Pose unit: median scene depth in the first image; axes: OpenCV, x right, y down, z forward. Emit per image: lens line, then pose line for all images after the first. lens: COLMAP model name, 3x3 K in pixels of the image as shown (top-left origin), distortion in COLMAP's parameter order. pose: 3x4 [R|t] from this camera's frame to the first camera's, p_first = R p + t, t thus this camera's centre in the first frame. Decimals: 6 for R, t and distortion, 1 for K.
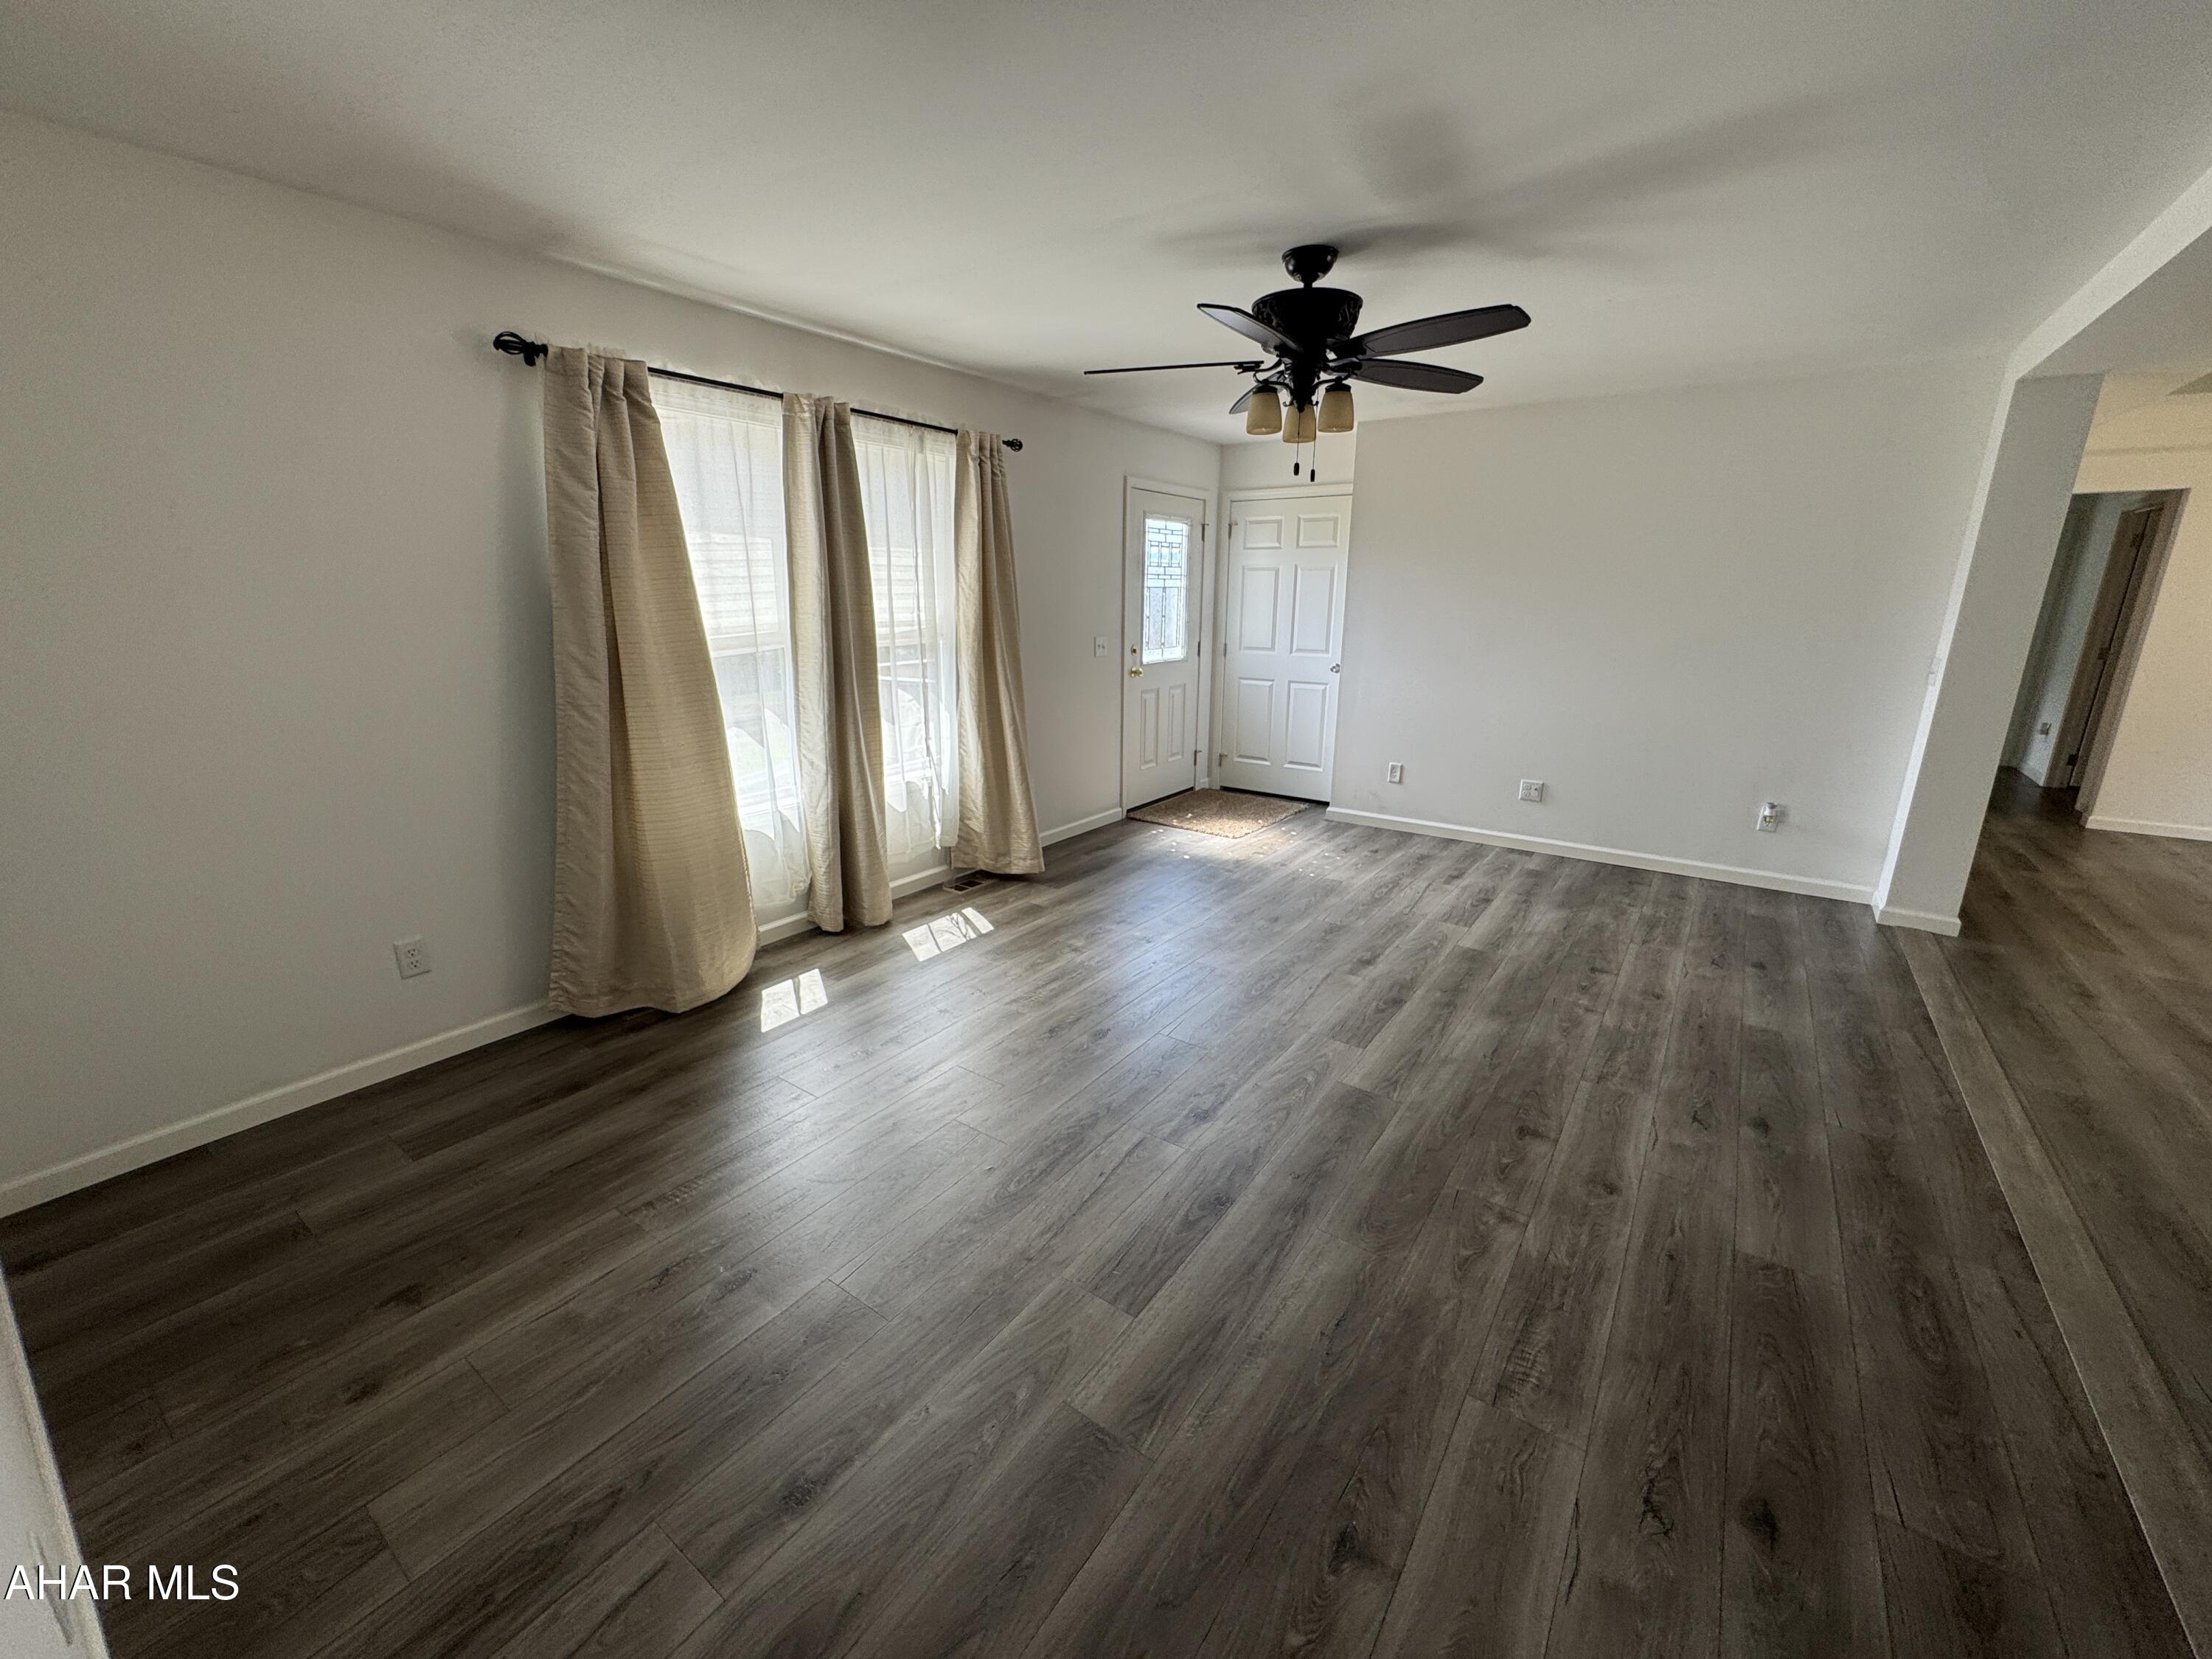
lens RADIAL K [[886.7, 0, 1106.0], [0, 886.7, 829.5], [0, 0, 1]] dist [-0.004263, -0.000166]
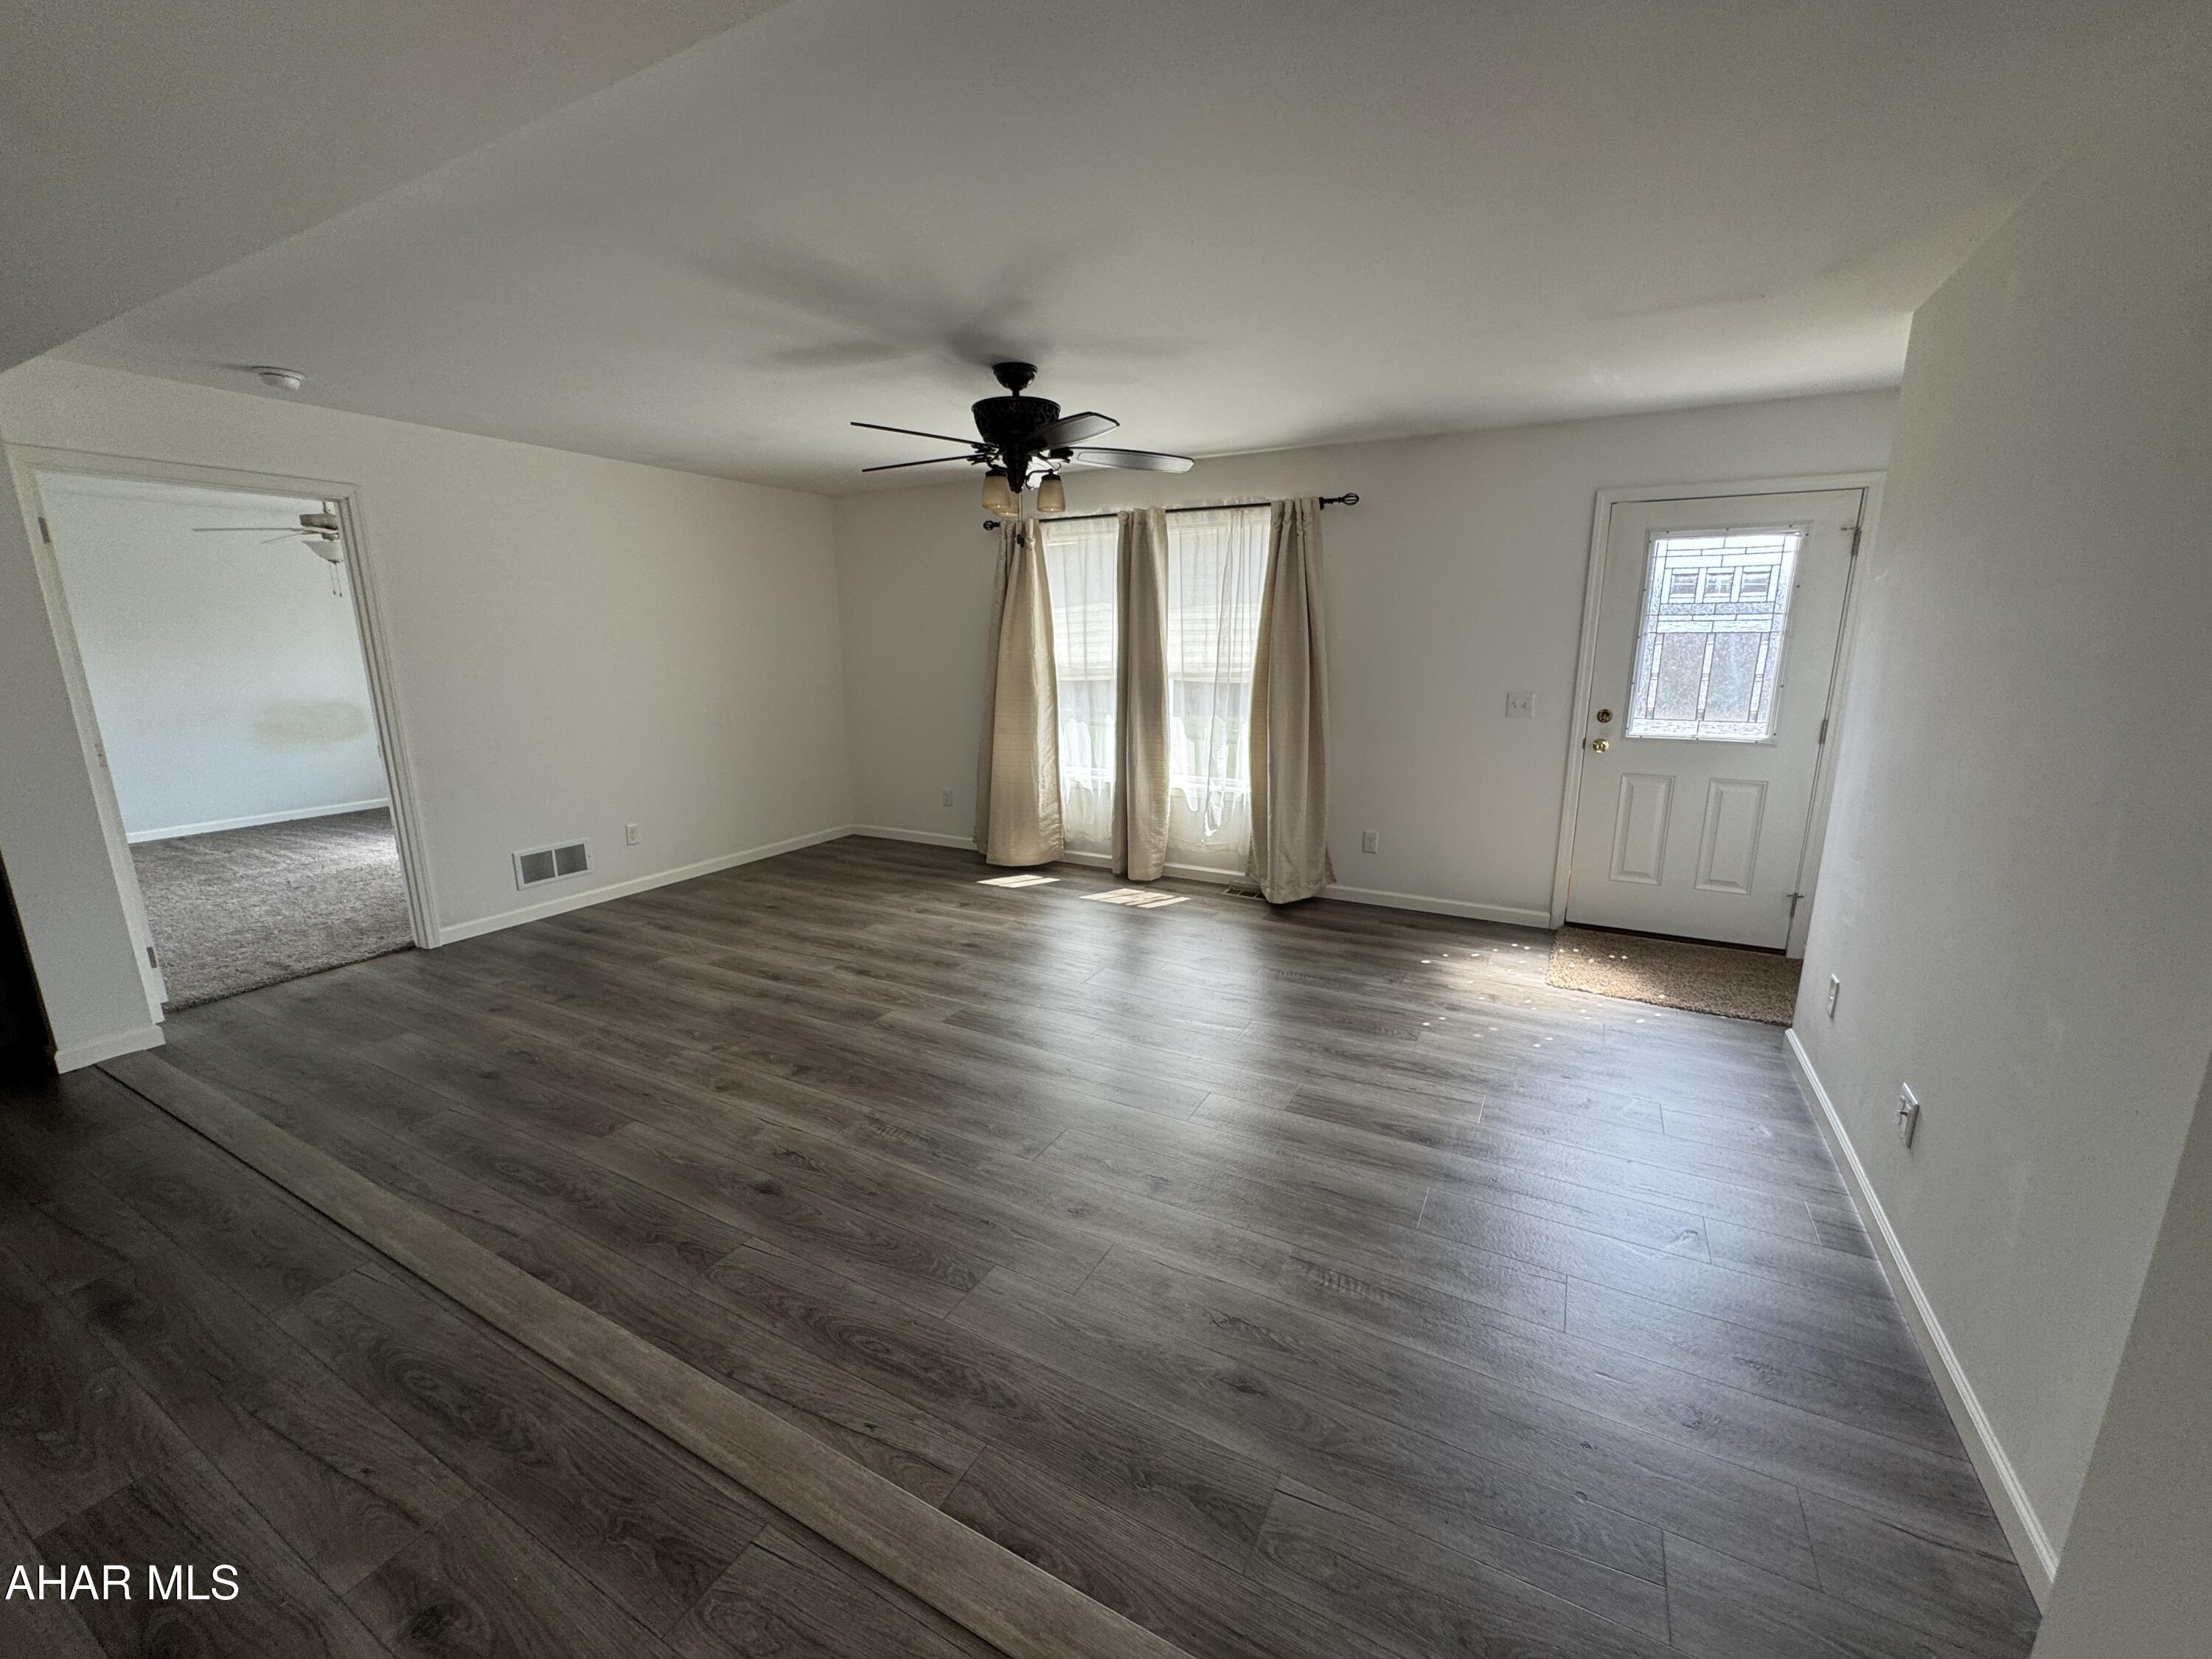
lens RADIAL K [[882.8, 0, 1102.7], [0, 882.8, 833.6], [0, 0, 1]] dist [-0.000639, -0.000077]
pose [[0.123564, 0.214357, -0.968908, 1.116811], [-0.254751, 0.950520, 0.177800, -0.204539], [0.959080, 0.224861, 0.172057, 0.748867]]
